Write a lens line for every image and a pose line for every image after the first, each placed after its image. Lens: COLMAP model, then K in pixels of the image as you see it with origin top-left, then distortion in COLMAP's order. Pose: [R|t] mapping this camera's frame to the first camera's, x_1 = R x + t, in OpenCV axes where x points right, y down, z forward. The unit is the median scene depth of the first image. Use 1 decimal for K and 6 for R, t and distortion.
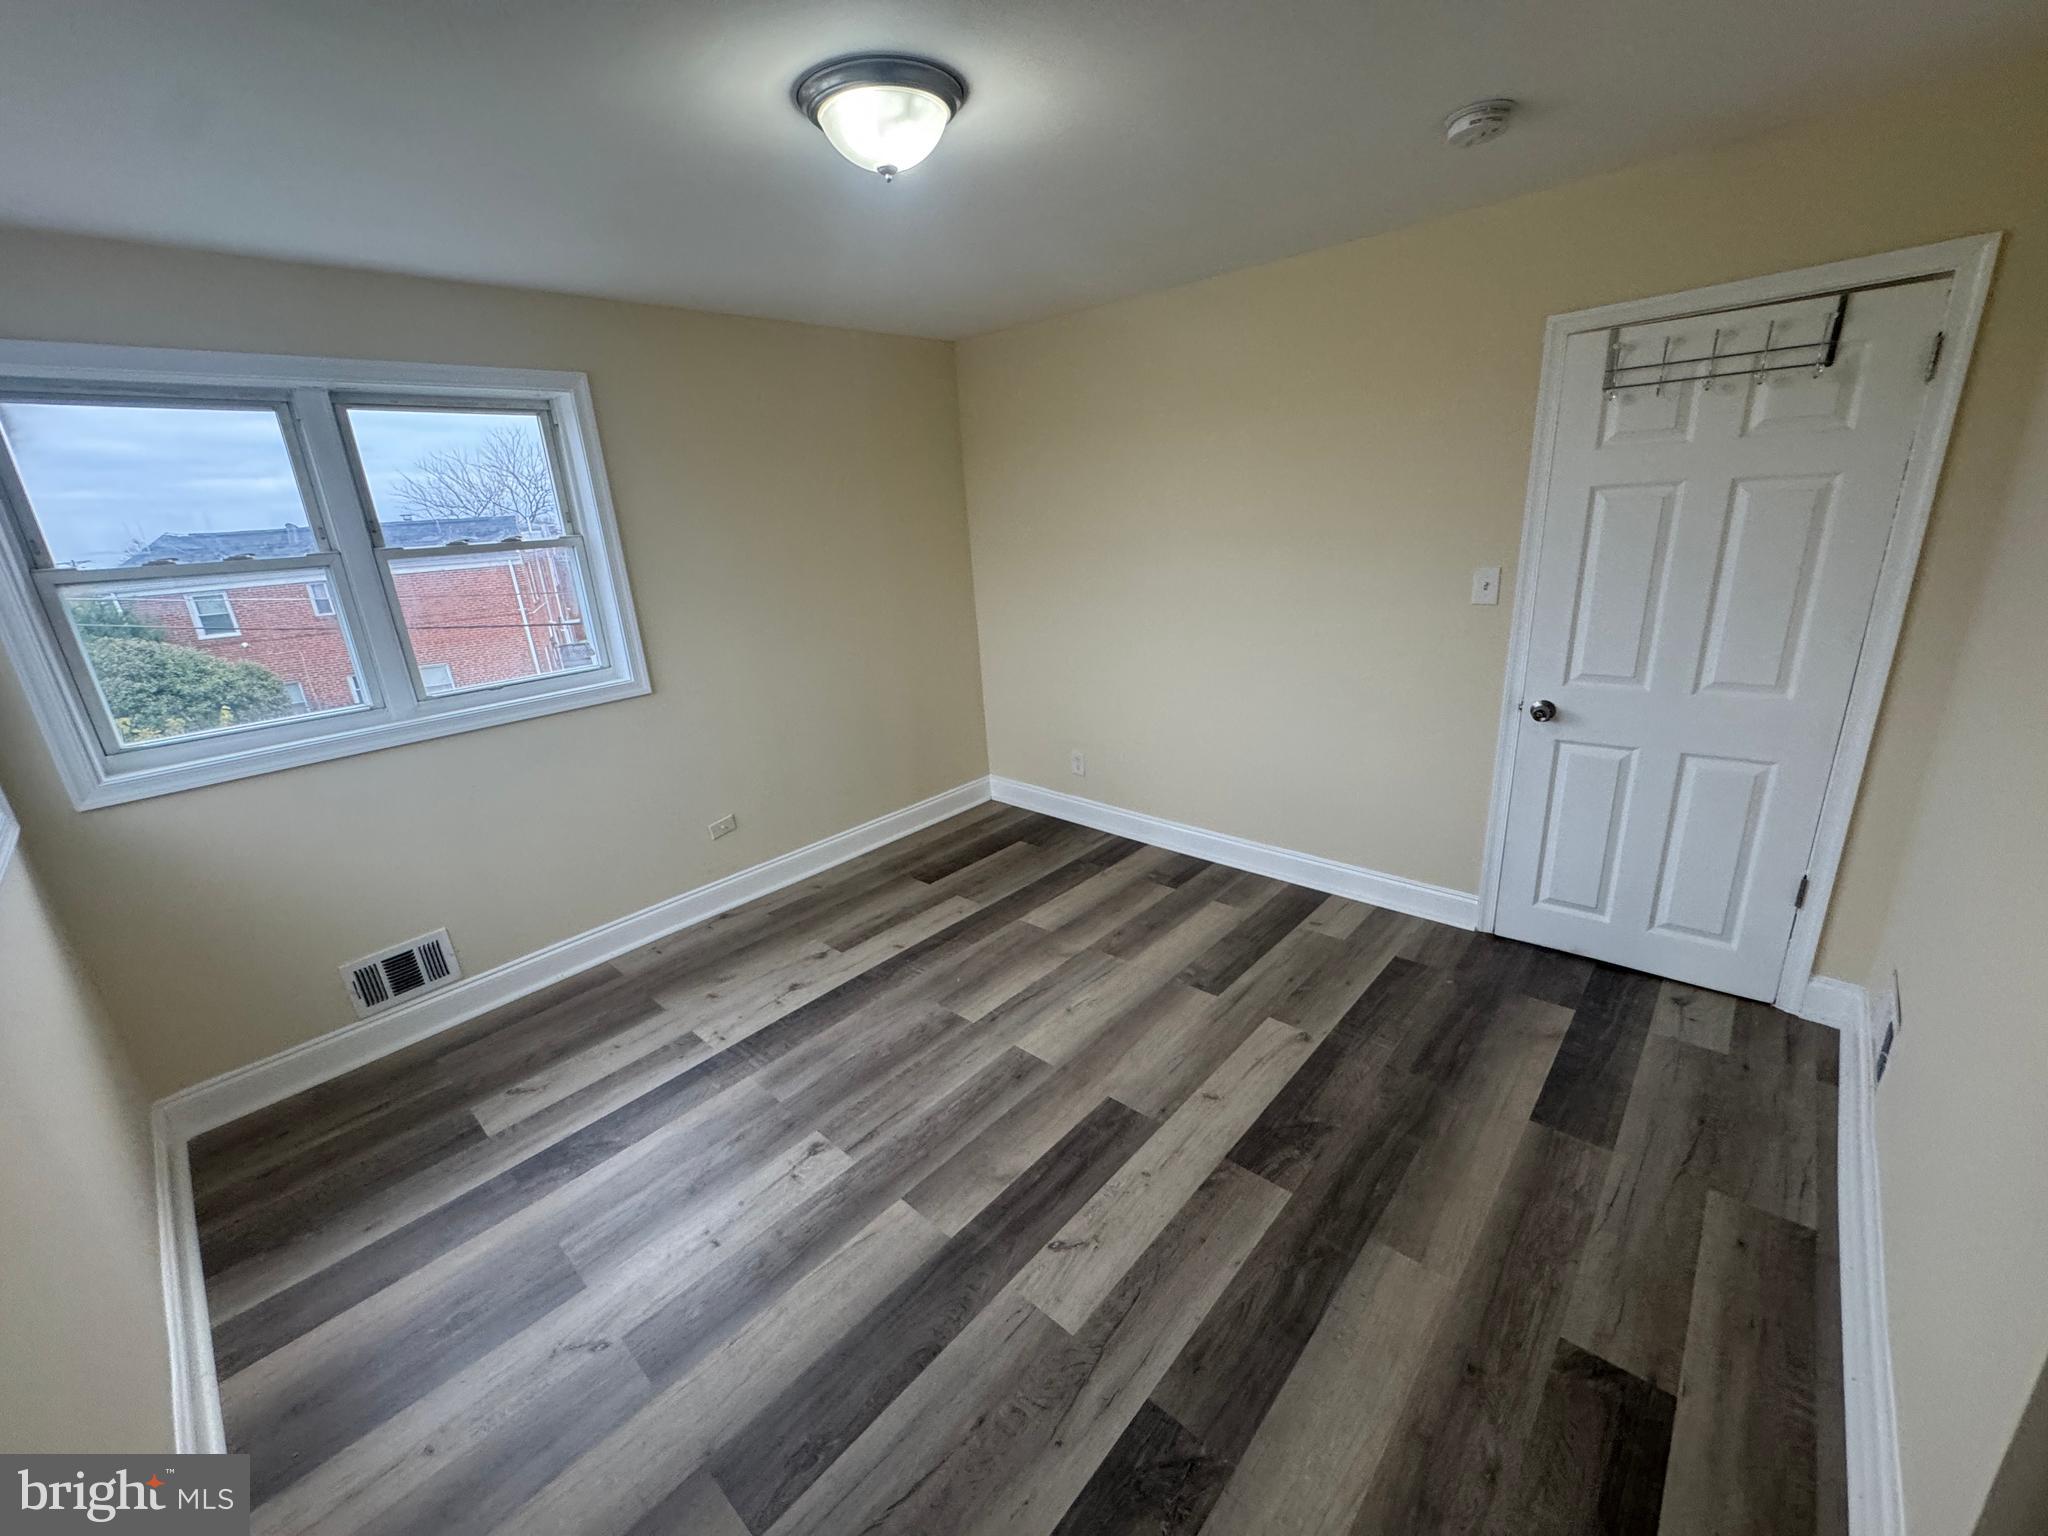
lens RADIAL K [[817.0, 0, 1024.0], [0, 817.0, 768.0], [0, 0, 1]] dist [-0.002552, 0.000588]
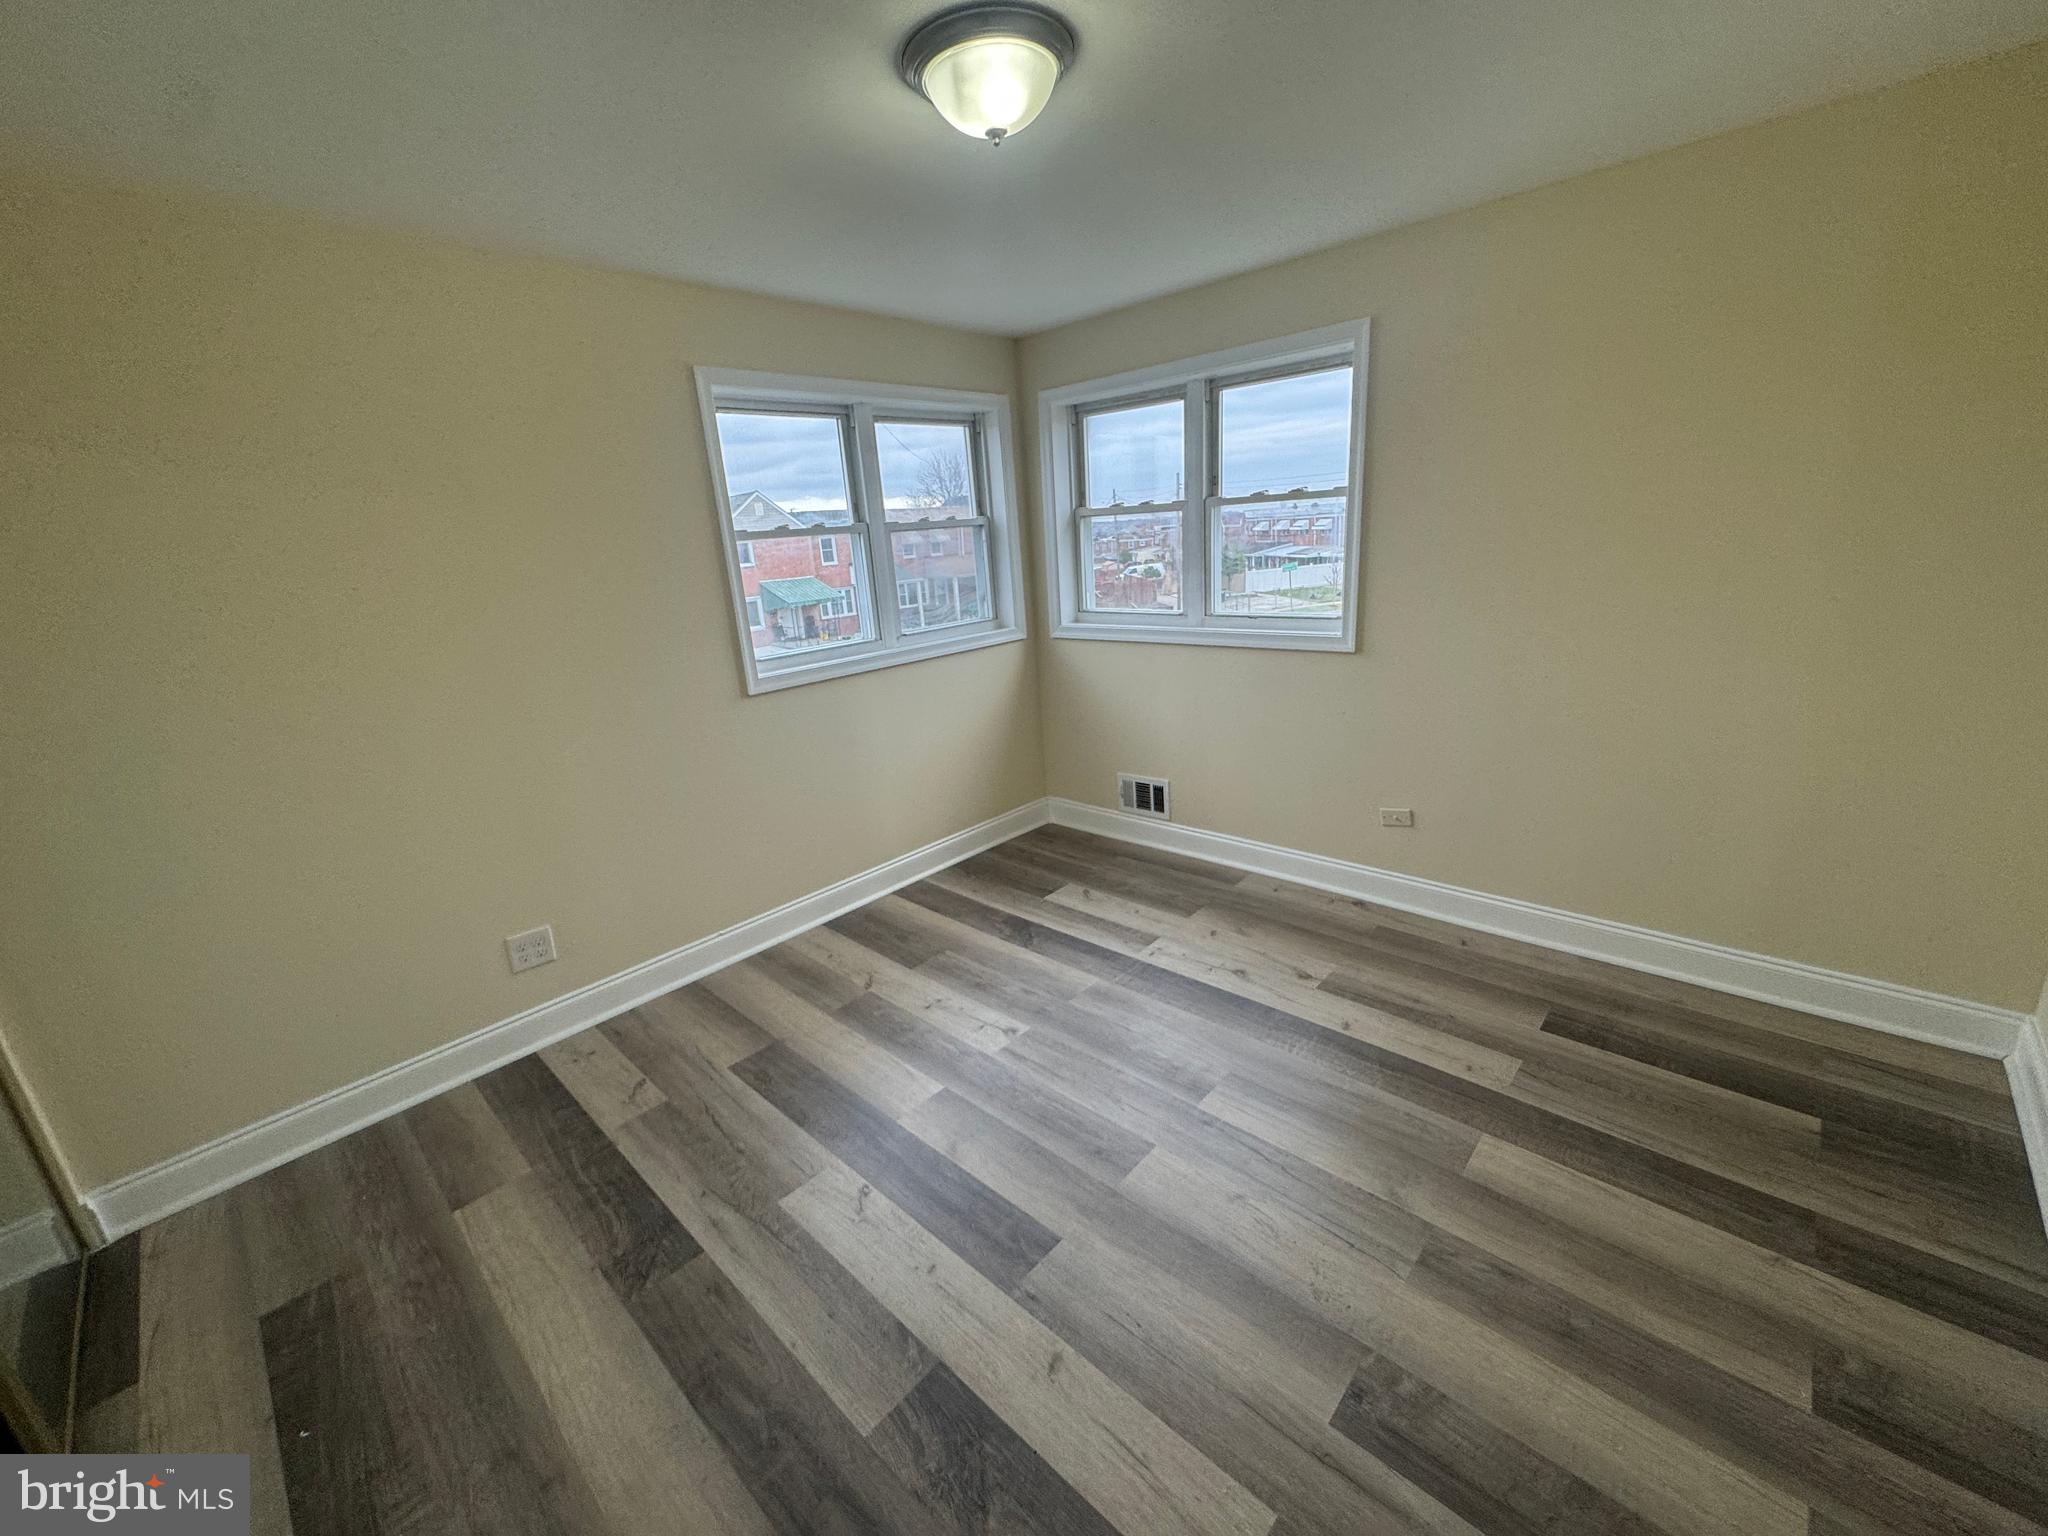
lens RADIAL K [[817.0, 0, 1024.0], [0, 817.0, 768.0], [0, 0, 1]] dist [-0.002552, 0.000588]
pose [[-0.011393, 0.343985, -0.938906, 0.656556], [-0.238534, 0.910924, 0.336628, -0.260031], [0.971067, 0.227796, 0.071674, 0.760073]]
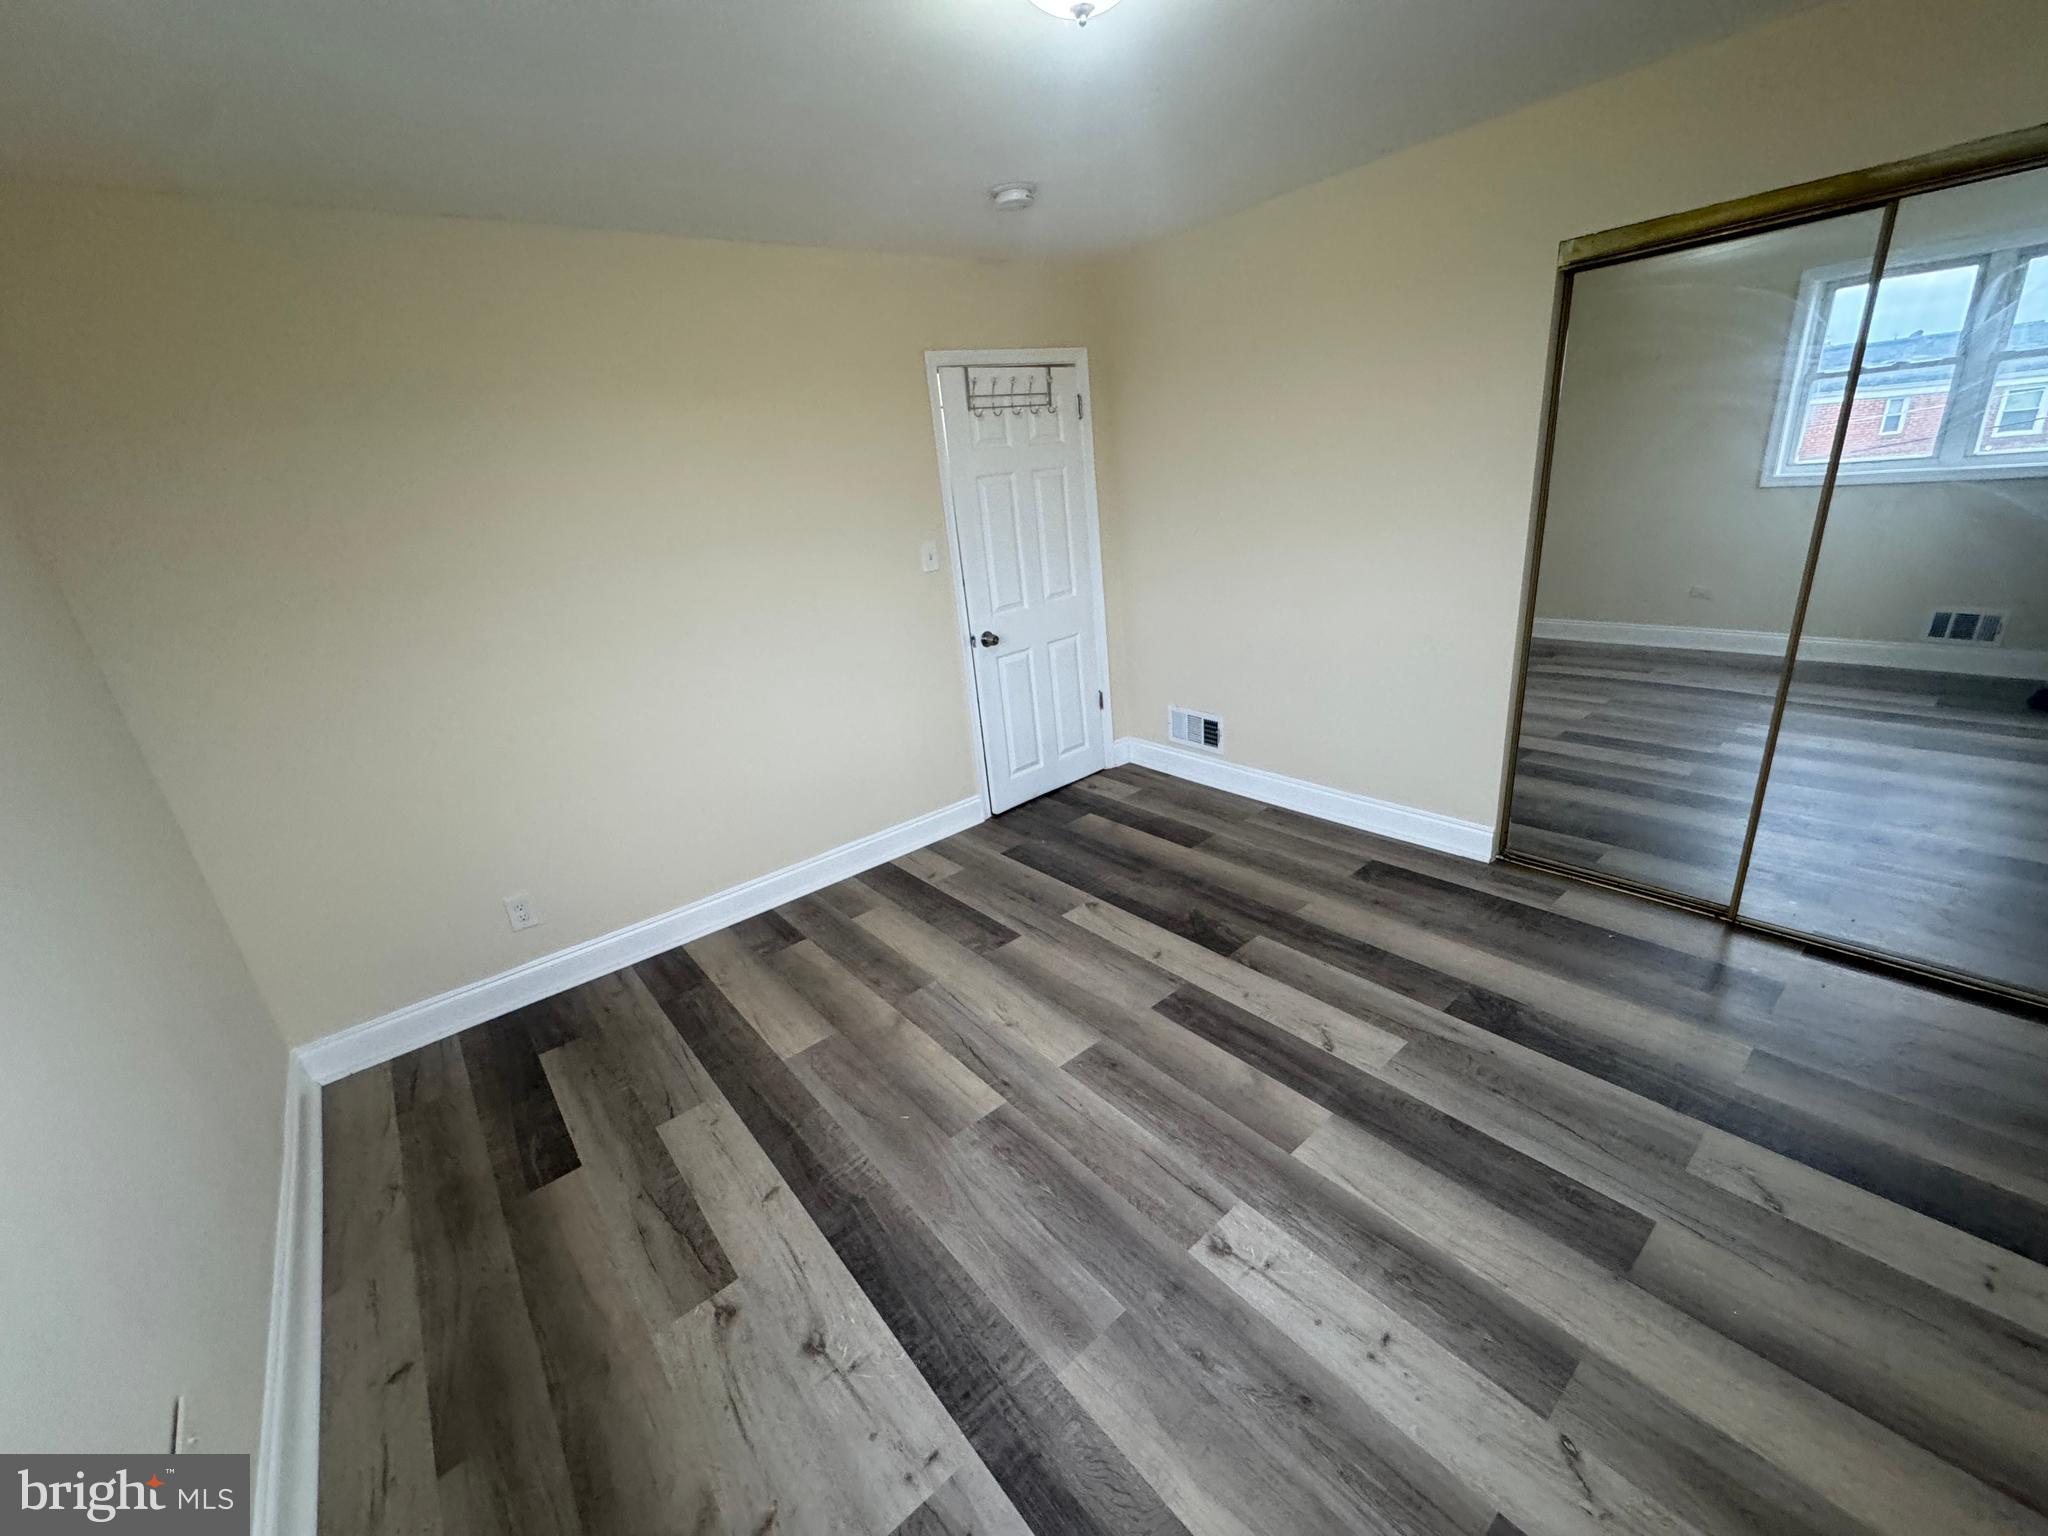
lens RADIAL K [[817.0, 0, 1024.0], [0, 817.0, 768.0], [0, 0, 1]] dist [-0.002552, 0.000588]
pose [[0.149163, -0.293219, 0.944337, -0.793018], [0.386421, 0.896363, 0.217285, -0.165720], [-0.910181, 0.332501, 0.247010, 0.741309]]
